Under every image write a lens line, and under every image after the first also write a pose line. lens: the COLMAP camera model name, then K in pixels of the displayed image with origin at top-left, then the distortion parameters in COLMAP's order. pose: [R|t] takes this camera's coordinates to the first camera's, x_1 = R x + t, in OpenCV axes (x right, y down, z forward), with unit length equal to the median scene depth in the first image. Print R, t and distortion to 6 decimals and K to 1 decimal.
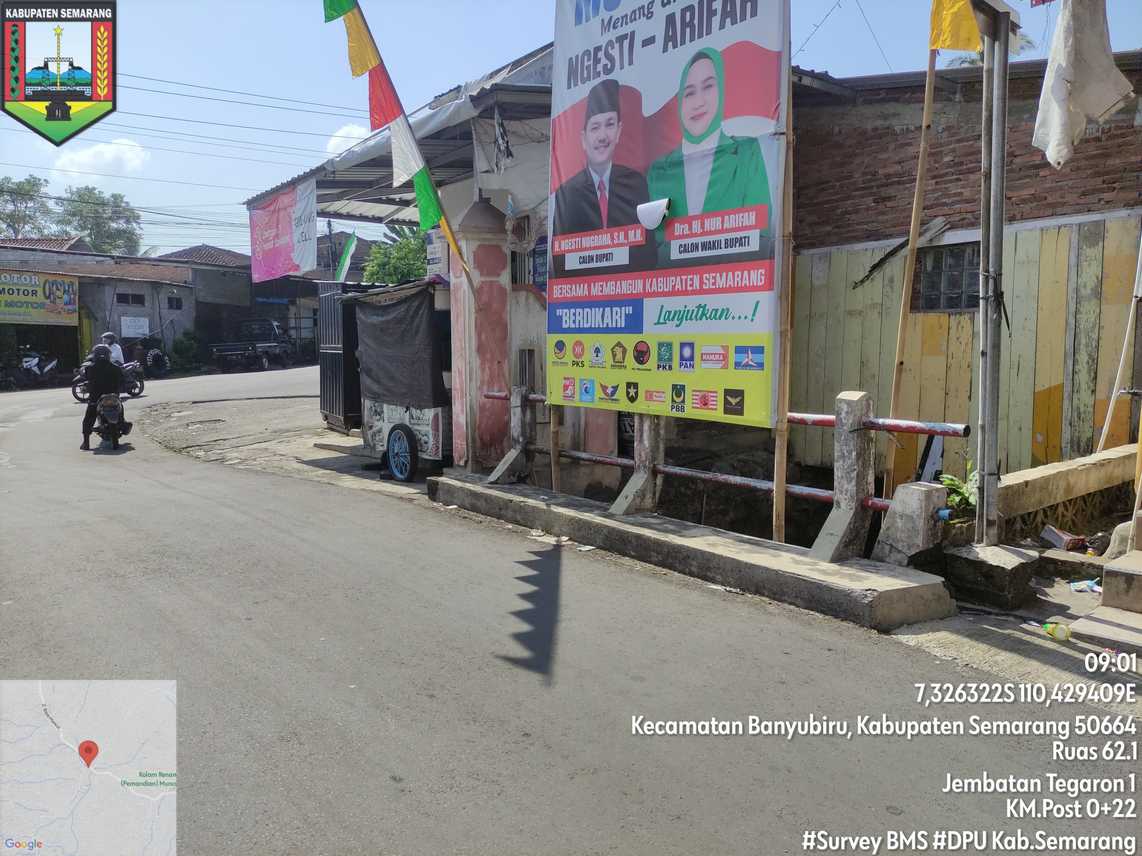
lens RADIAL K [[841.6, 0, 568.7], [0, 841.6, 426.4], [0, 0, 1]] dist [0.063047, -0.069790]
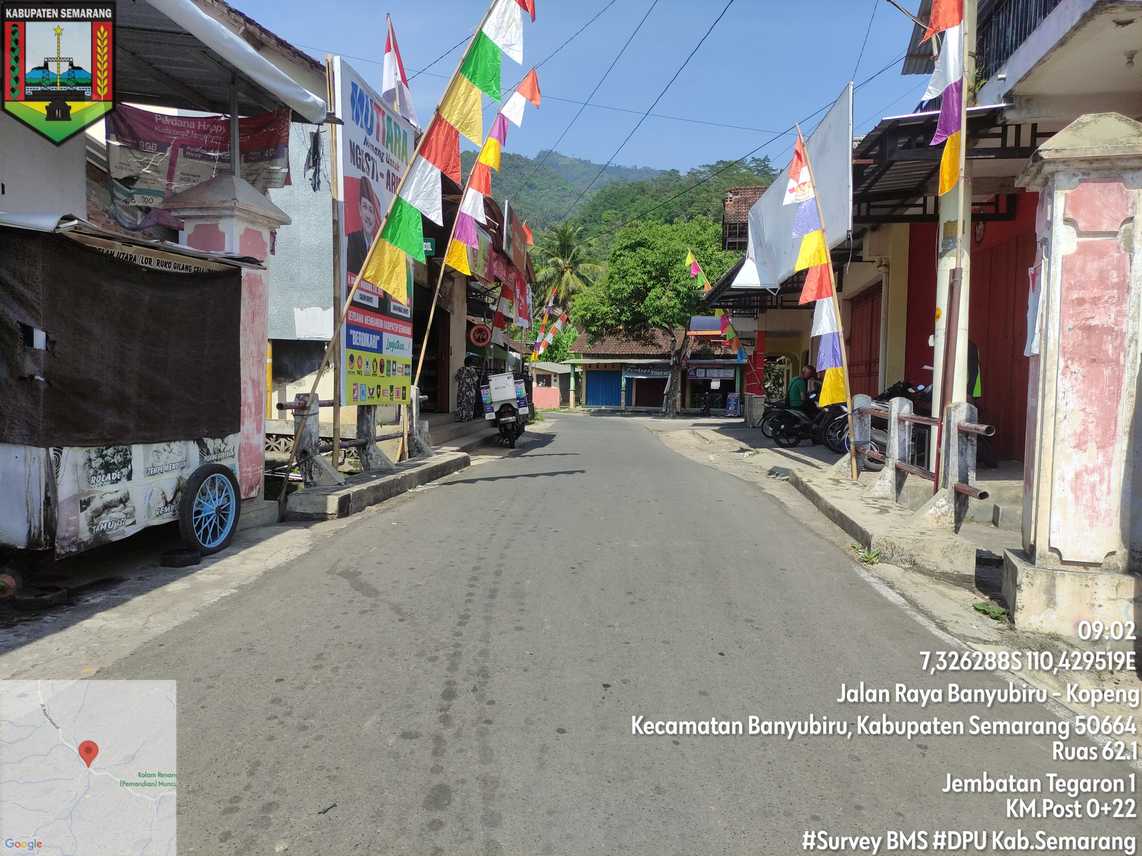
lens RADIAL K [[841.6, 0, 568.7], [0, 841.6, 426.4], [0, 0, 1]] dist [0.063047, -0.069790]
pose [[-0.715761, -0.049944, 0.696557, -1.233390], [0.043508, 0.992312, 0.115858, -0.139107], [-0.696989, 0.113232, -0.708085, 1.832498]]
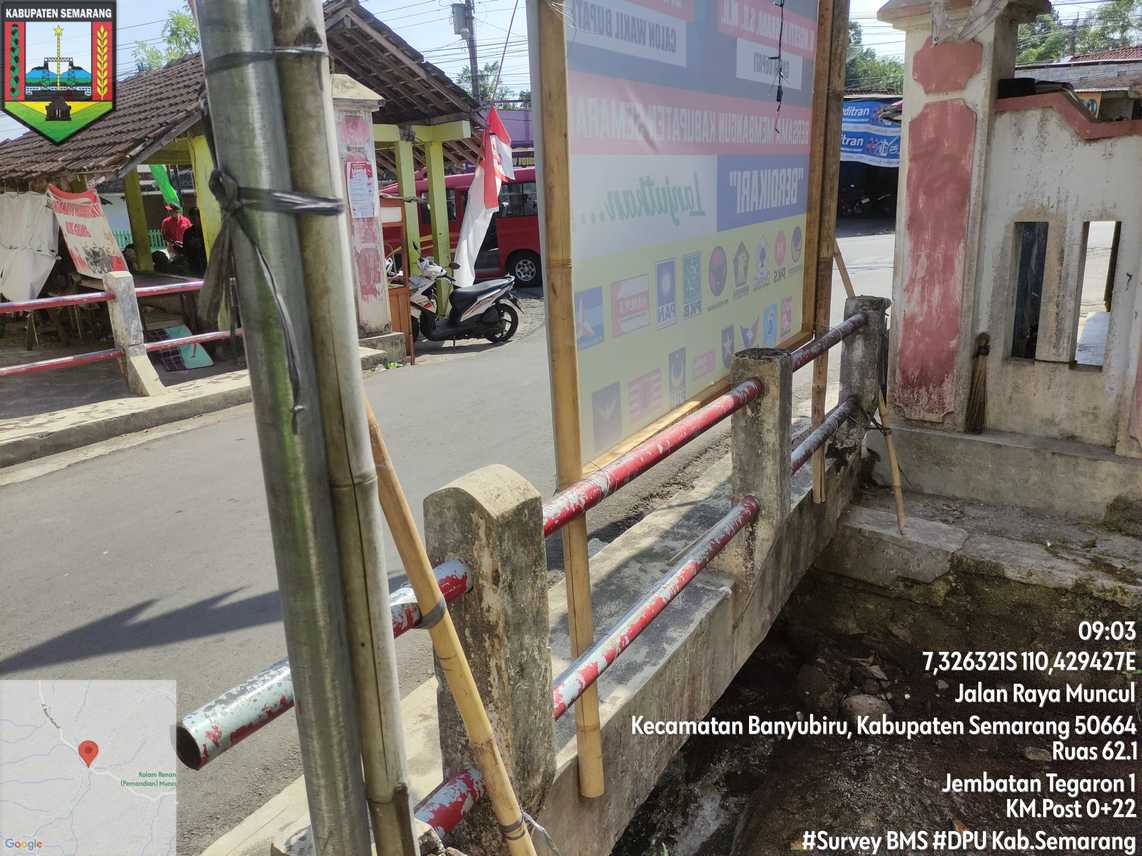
lens RADIAL K [[843.8, 0, 570.0], [0, 843.8, 425.3], [0, 0, 1]] dist [0.054633, -0.047784]
pose [[0.361748, 0.239239, -0.901057, 0.504432], [-0.051353, 0.970159, 0.236969, -0.109298], [0.930860, -0.039451, 0.363239, 0.714862]]
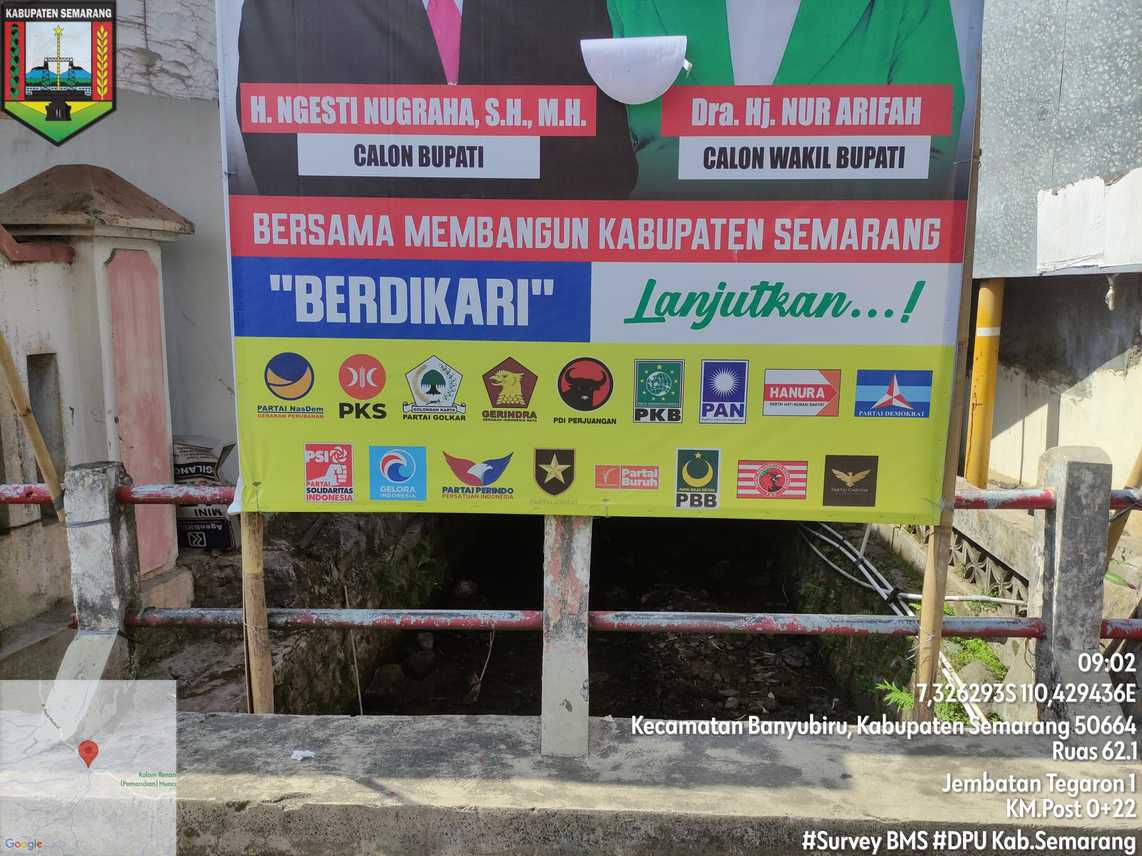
lens RADIAL K [[843.8, 0, 570.0], [0, 843.8, 425.3], [0, 0, 1]] dist [0.054633, -0.047784]
pose [[0.641522, -0.108847, 0.759343, -0.254259], [0.071414, 0.994057, 0.082158, -0.099980], [-0.763773, 0.001522, 0.645483, 0.694670]]
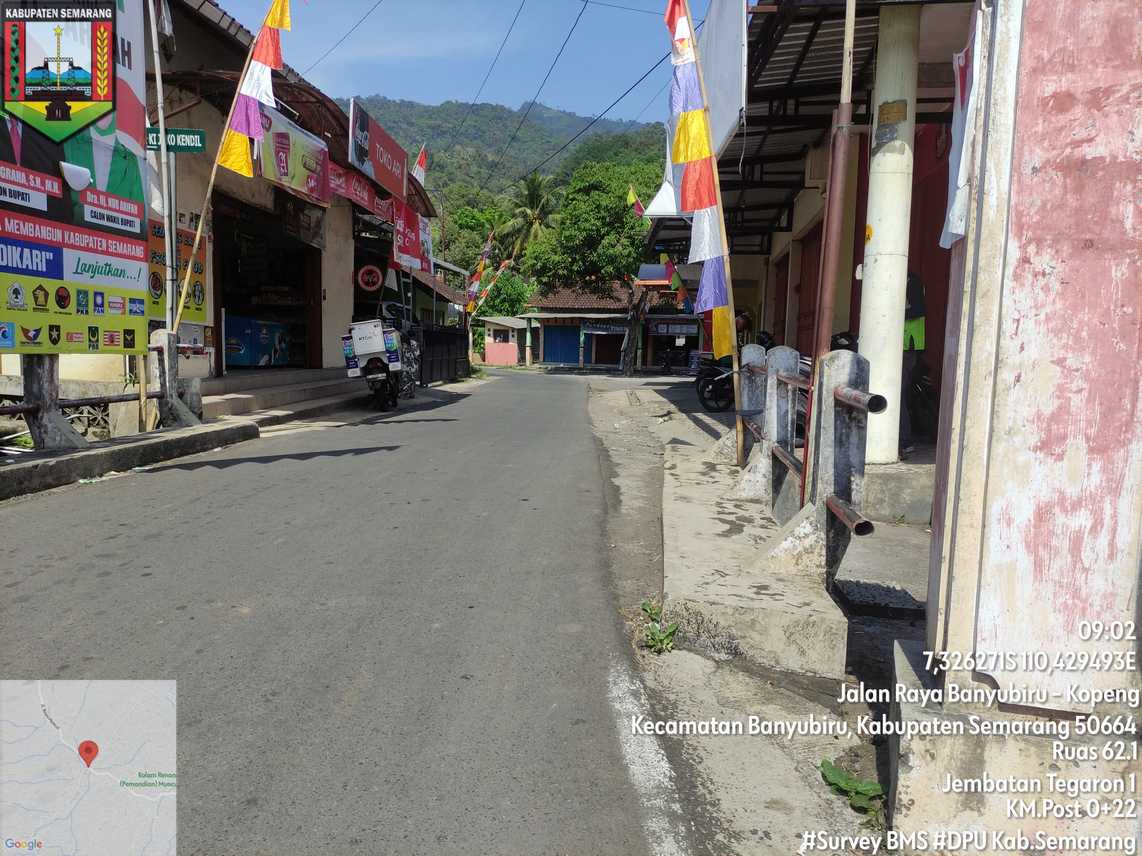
lens RADIAL K [[841.6, 0, 568.7], [0, 841.6, 426.4], [0, 0, 1]] dist [0.063047, -0.069790]
pose [[-0.728790, -0.087763, 0.679089, -1.114538], [0.036042, 0.985461, 0.166036, -0.080520], [-0.683788, 0.145481, -0.715031, 1.322936]]
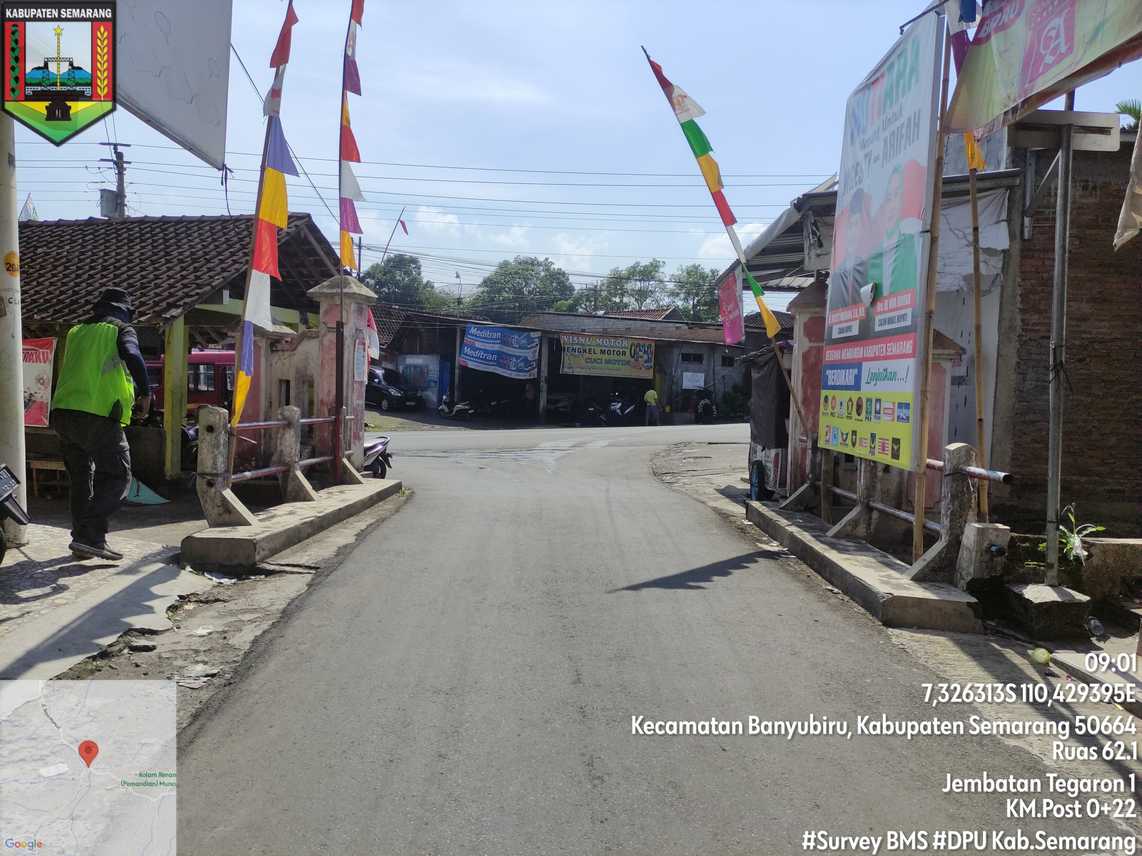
lens RADIAL K [[839.0, 0, 569.1], [0, 839.0, 426.7], [0, 0, 1]] dist [0.068906, -0.075075]
pose [[0.781654, 0.054925, -0.621289, 0.503994], [-0.095619, 0.994892, -0.032347, 0.020663], [0.616339, 0.084691, 0.782913, -0.207101]]
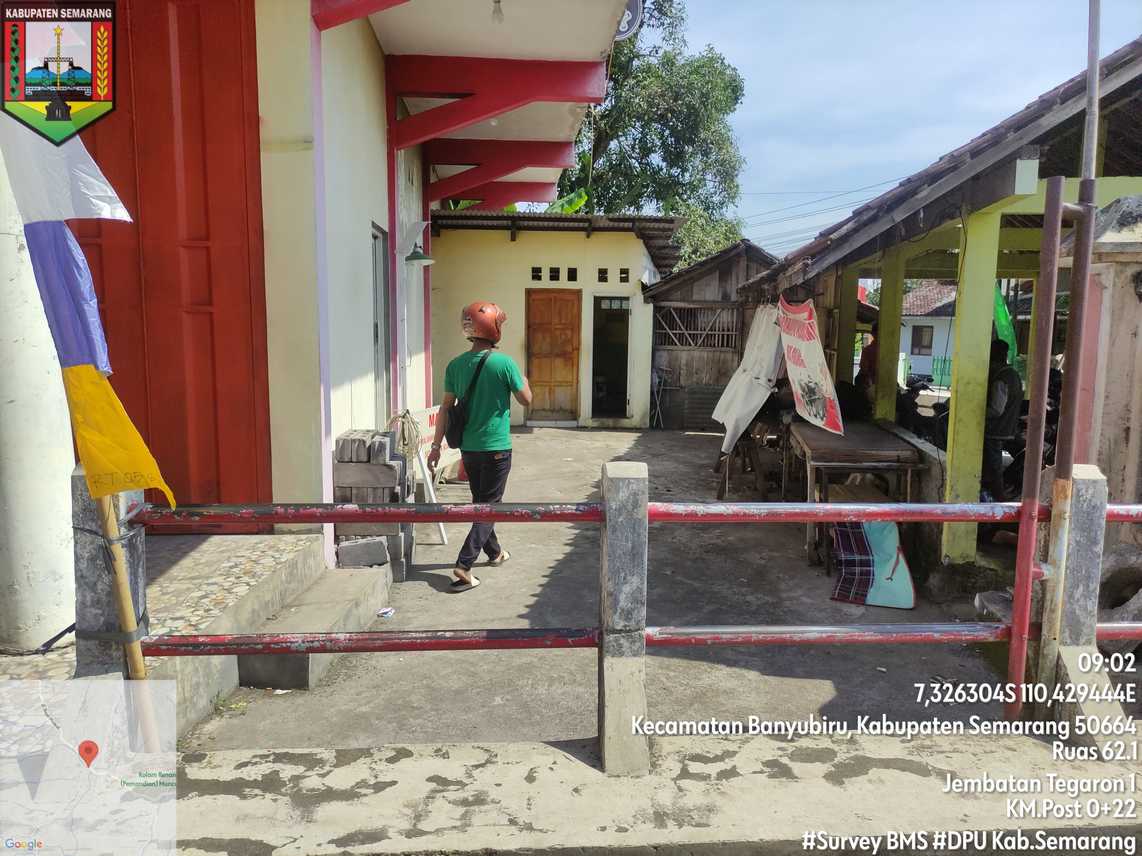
lens RADIAL K [[841.6, 0, 568.7], [0, 841.6, 426.4], [0, 0, 1]] dist [0.063047, -0.069790]
pose [[-0.519017, 0.097175, -0.849222, -0.293513], [-0.093668, 0.981068, 0.169508, -0.109488], [0.849616, 0.167522, -0.500089, 0.786228]]
